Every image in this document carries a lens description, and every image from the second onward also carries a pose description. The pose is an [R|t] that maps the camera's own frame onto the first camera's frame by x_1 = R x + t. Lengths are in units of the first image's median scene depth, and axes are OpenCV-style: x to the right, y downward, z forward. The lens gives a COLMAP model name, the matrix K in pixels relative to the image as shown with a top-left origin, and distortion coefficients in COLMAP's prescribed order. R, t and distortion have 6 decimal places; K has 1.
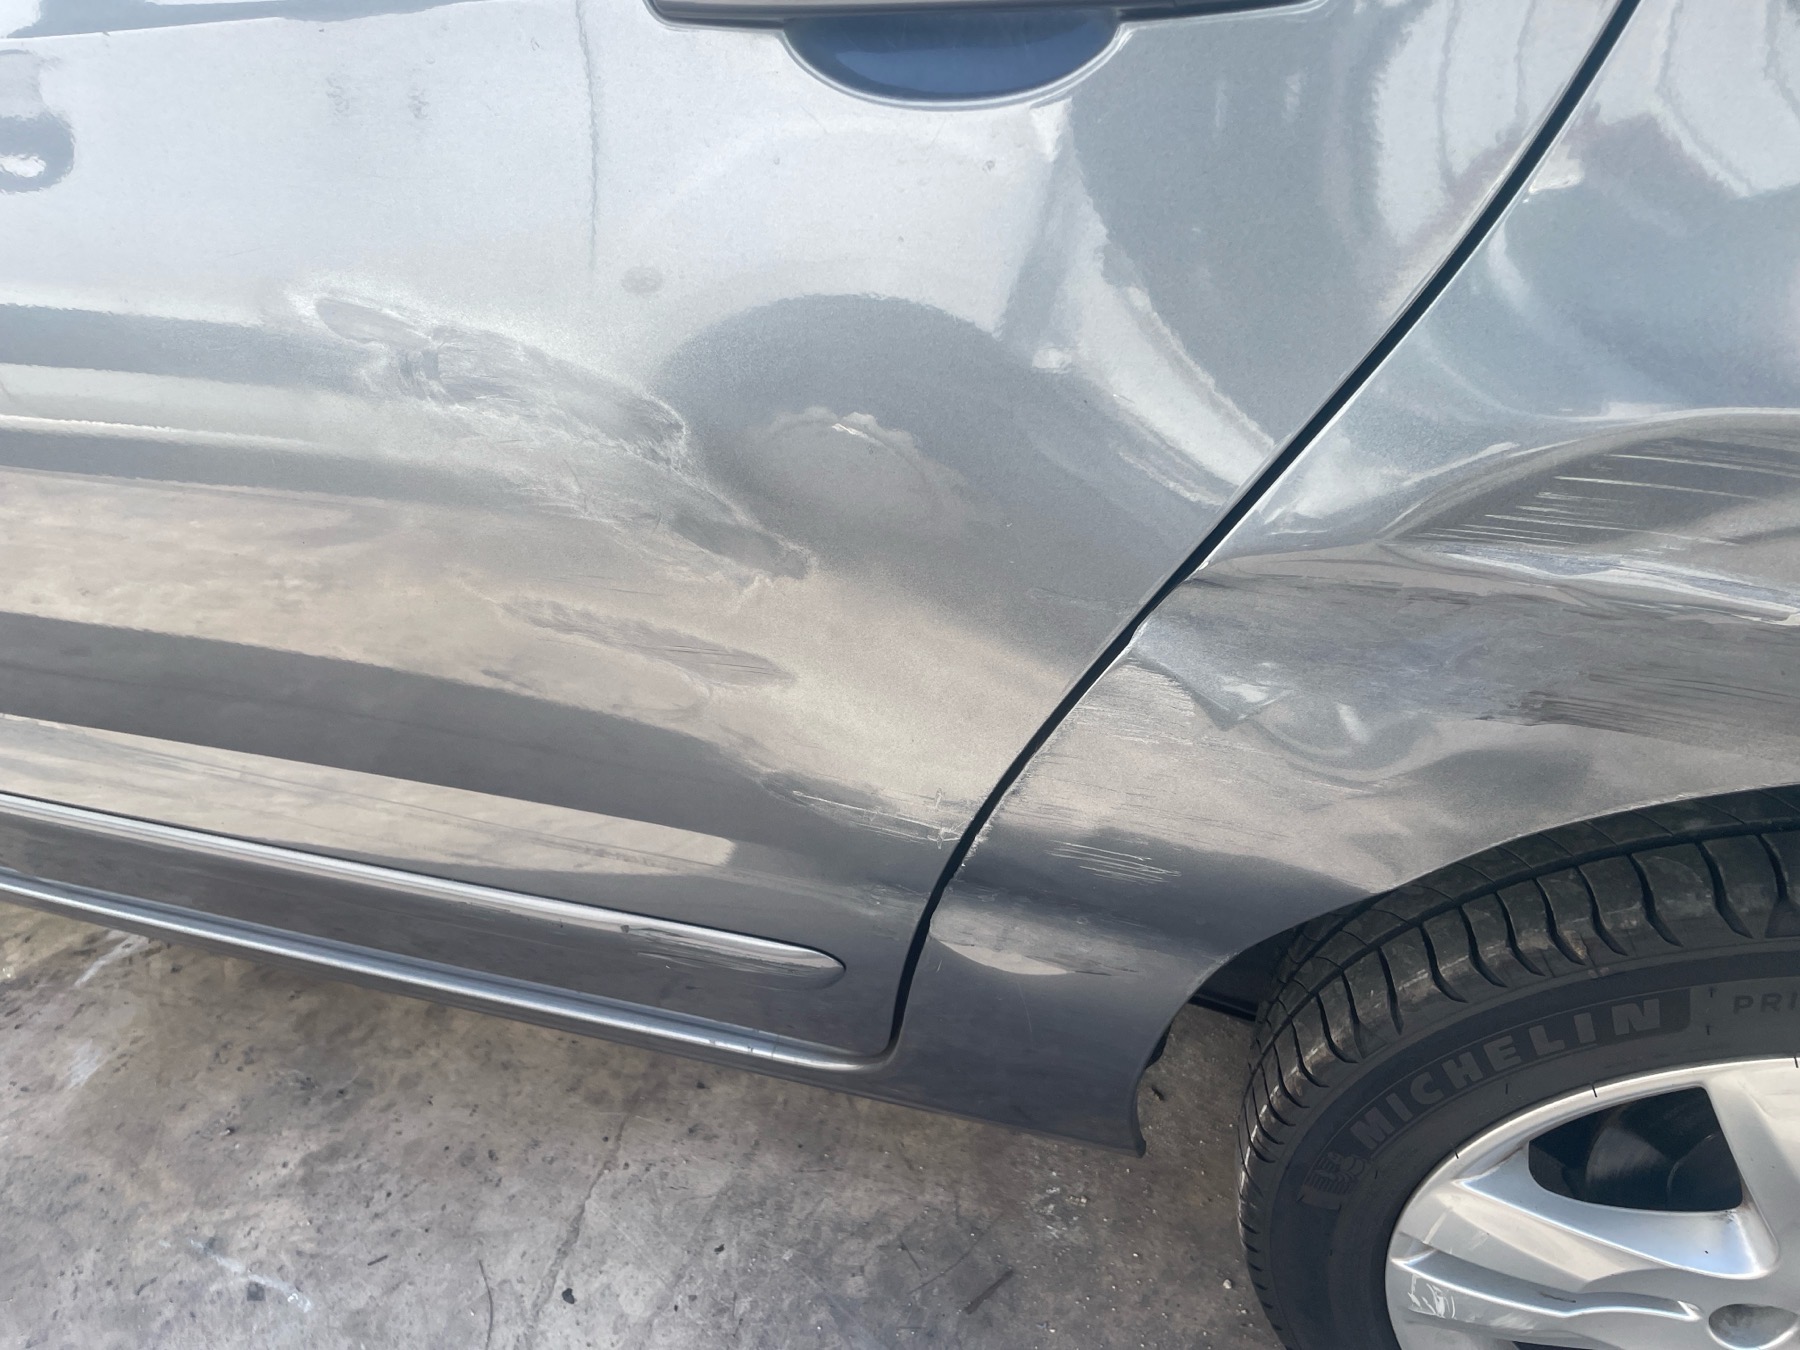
lens RADIAL K [[1370.6, 0, 897.7], [0, 1370.6, 683.6], [0, 0, 1]] dist [0.073095, -0.099077]
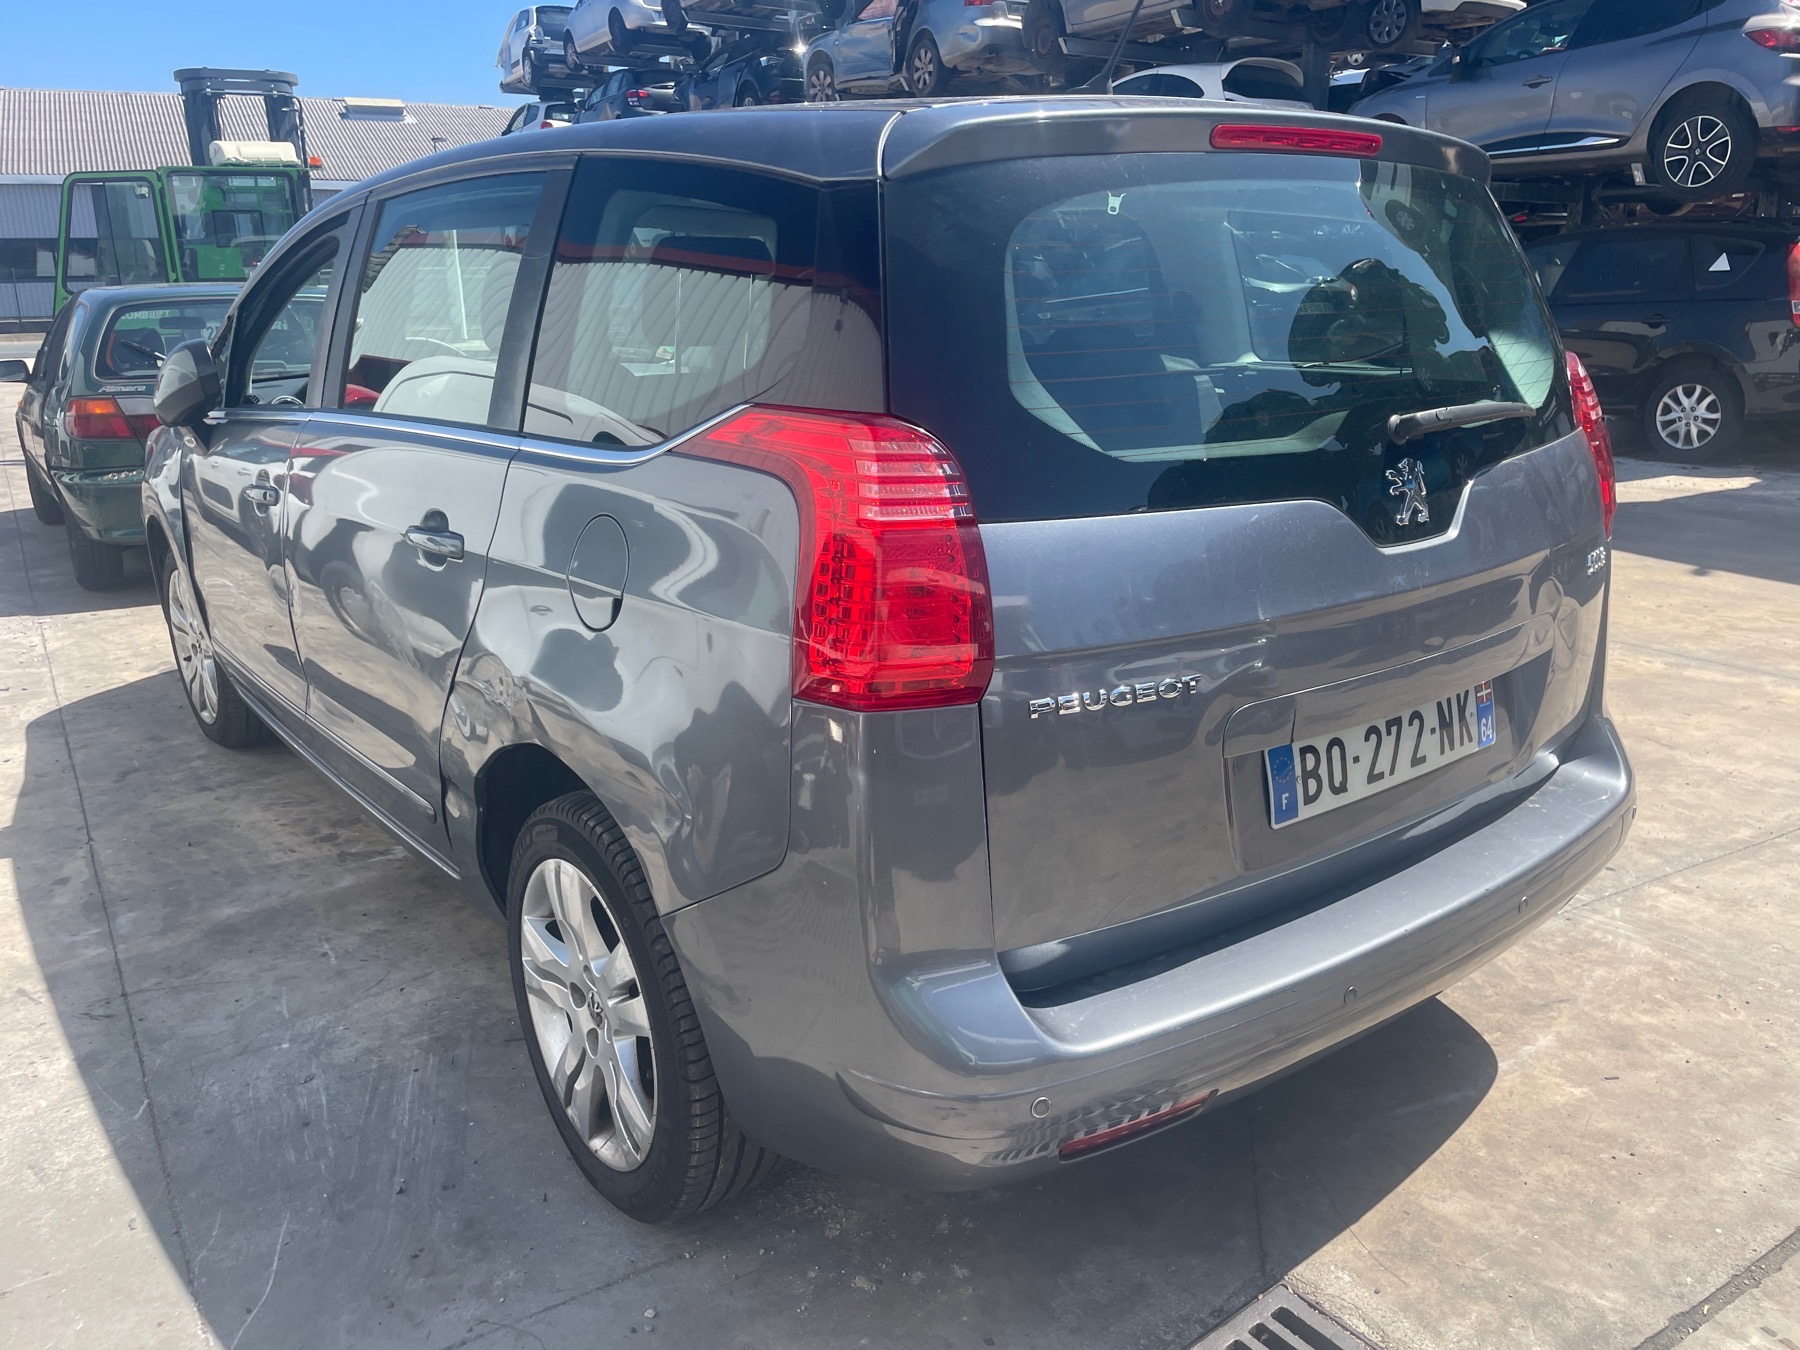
lens RADIAL K [[1370.6, 0, 911.7], [0, 1370.6, 660.1], [0, 0, 1]] dist [0.073095, -0.099077]
pose [[0.845825, 0.214704, -0.488346, 1.523608], [-0.362780, 0.902667, -0.231480, 0.147117], [0.391114, 0.372954, 0.841389, -0.885427]]
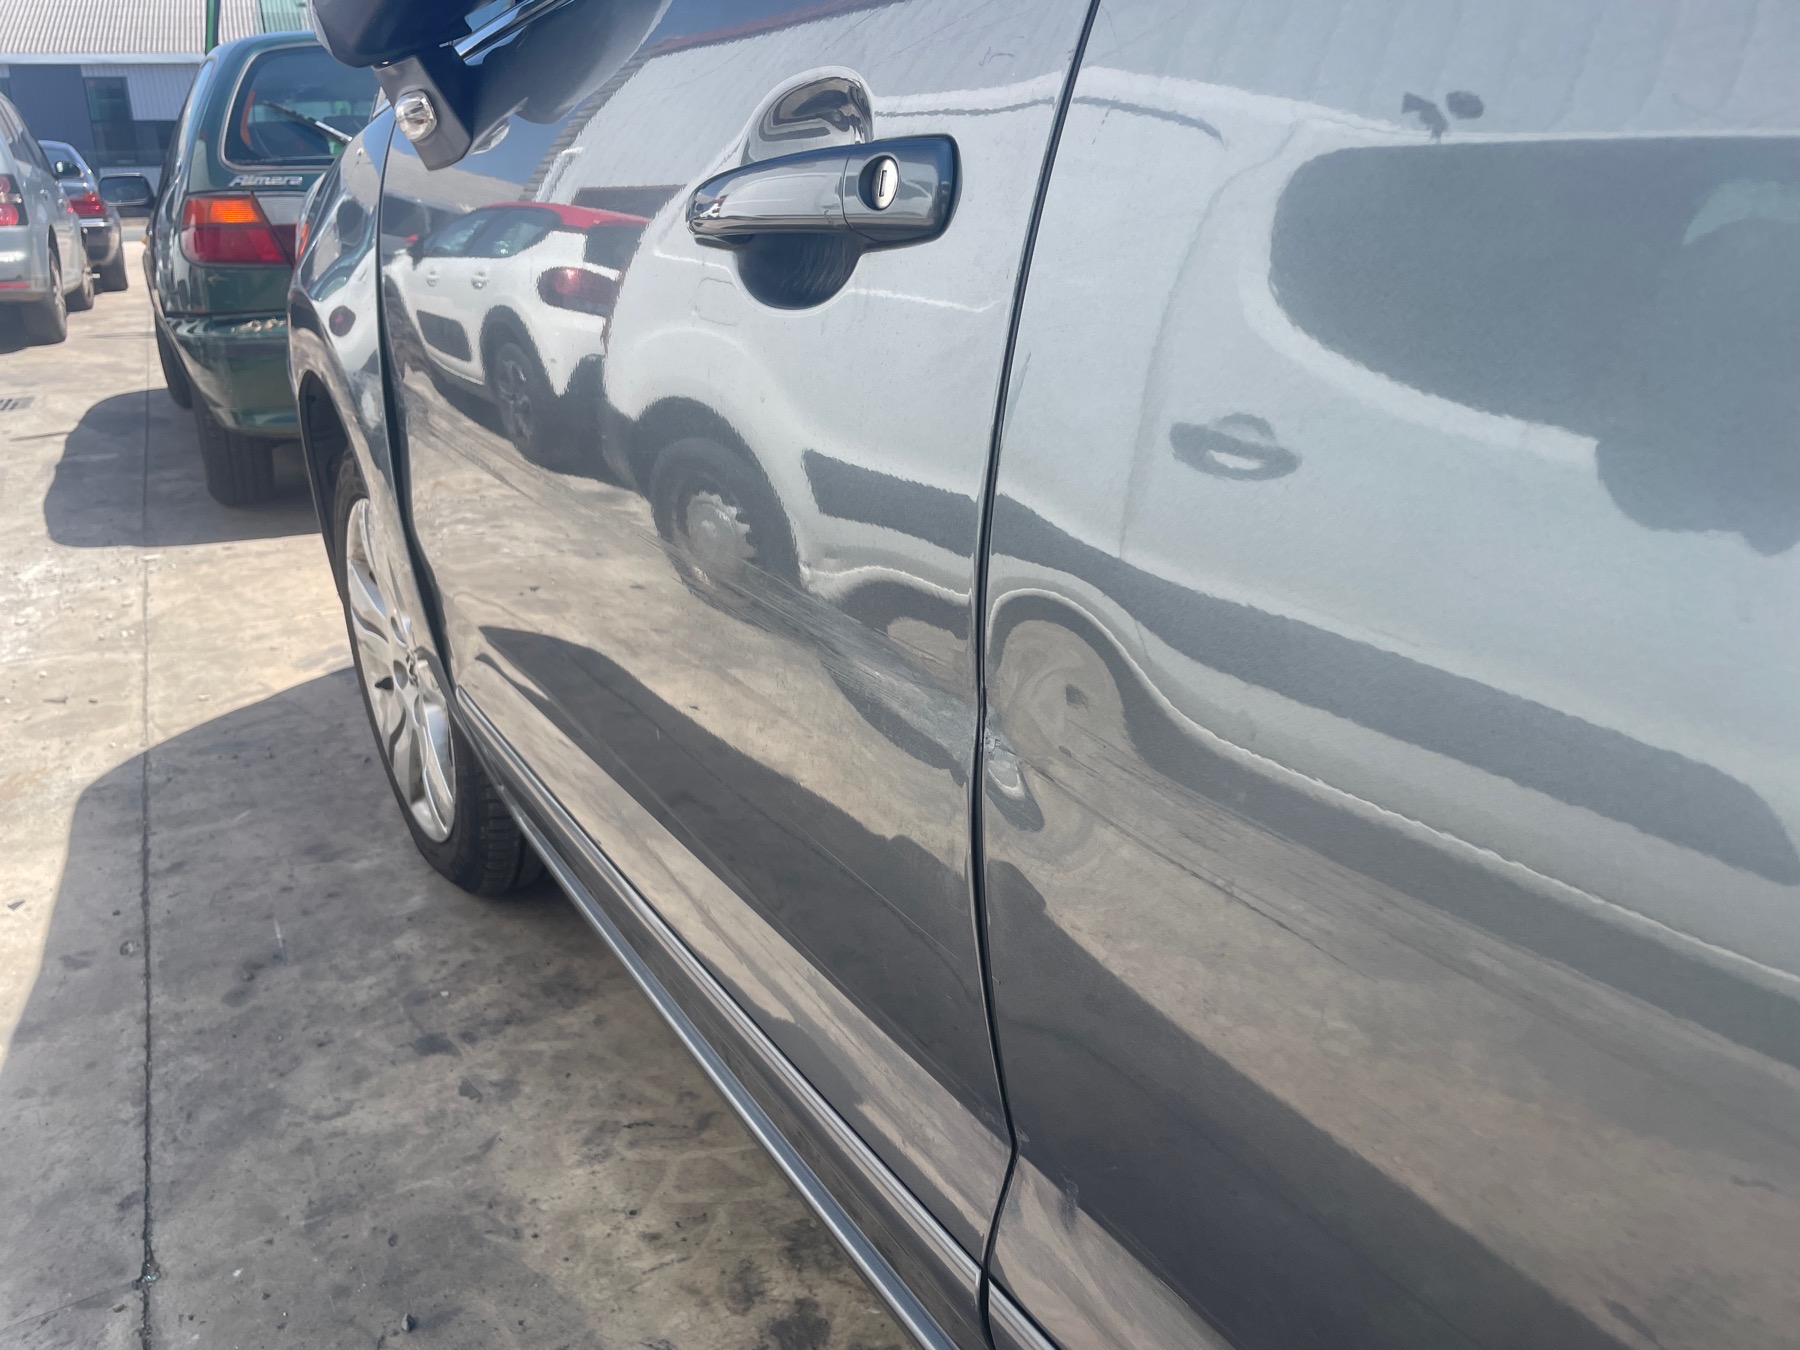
lens RADIAL K [[1370.6, 0, 882.1], [0, 1370.6, 678.5], [0, 0, 1]] dist [0.073095, -0.099077]
pose [[0.777223, 0.283992, -0.561492, -0.424293], [-0.412258, 0.903978, -0.113437, -0.078085], [0.475361, 0.319645, 0.819670, 0.321291]]
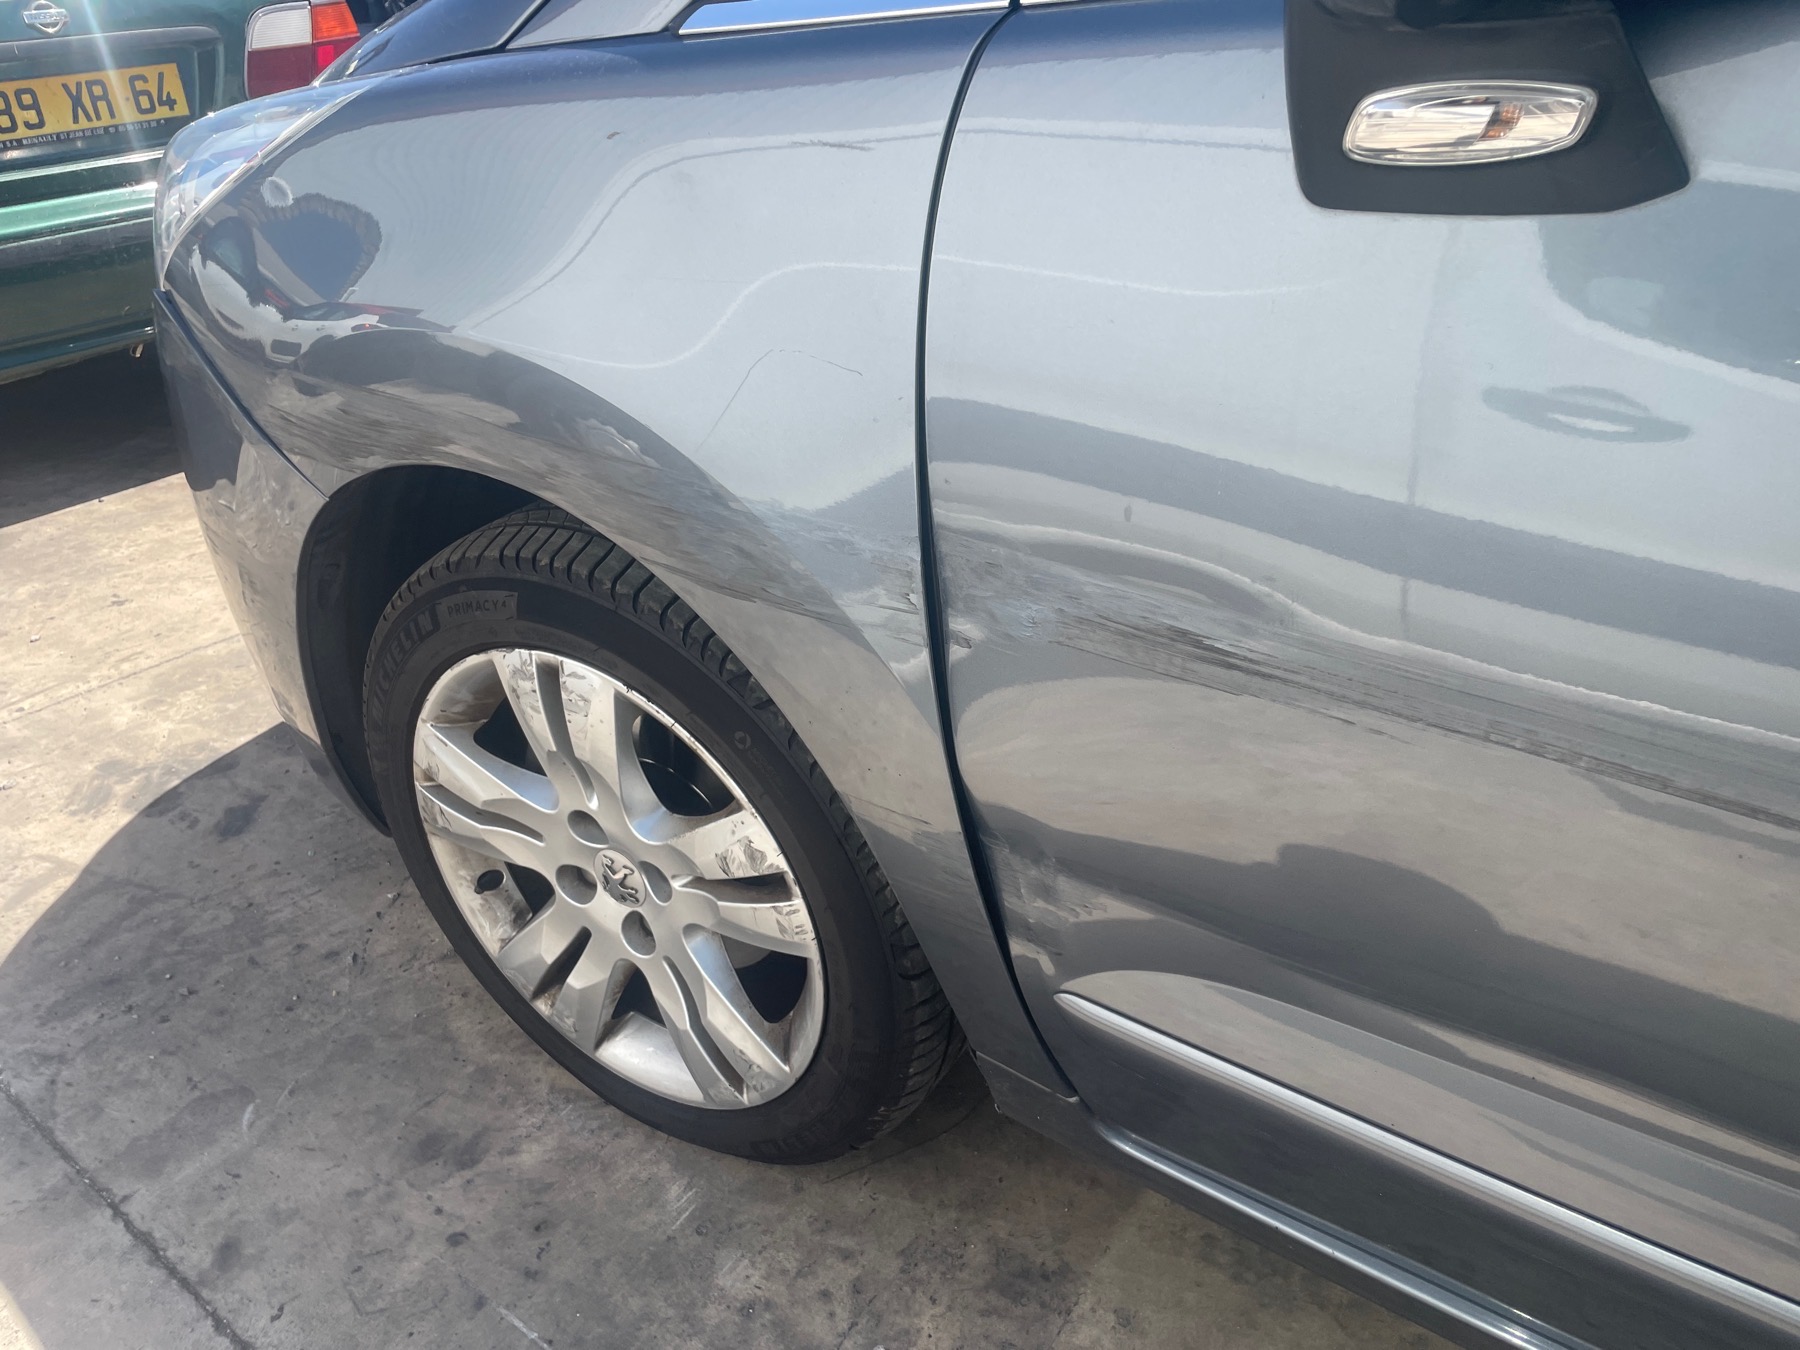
lens RADIAL K [[1370.6, 0, 901.5], [0, 1370.6, 660.3], [0, 0, 1]] dist [0.073095, -0.099077]
pose [[0.968682, 0.169184, -0.181745, -1.367181], [-0.189650, 0.976566, -0.101744, -0.140299], [0.160273, 0.133026, 0.978068, 0.357684]]
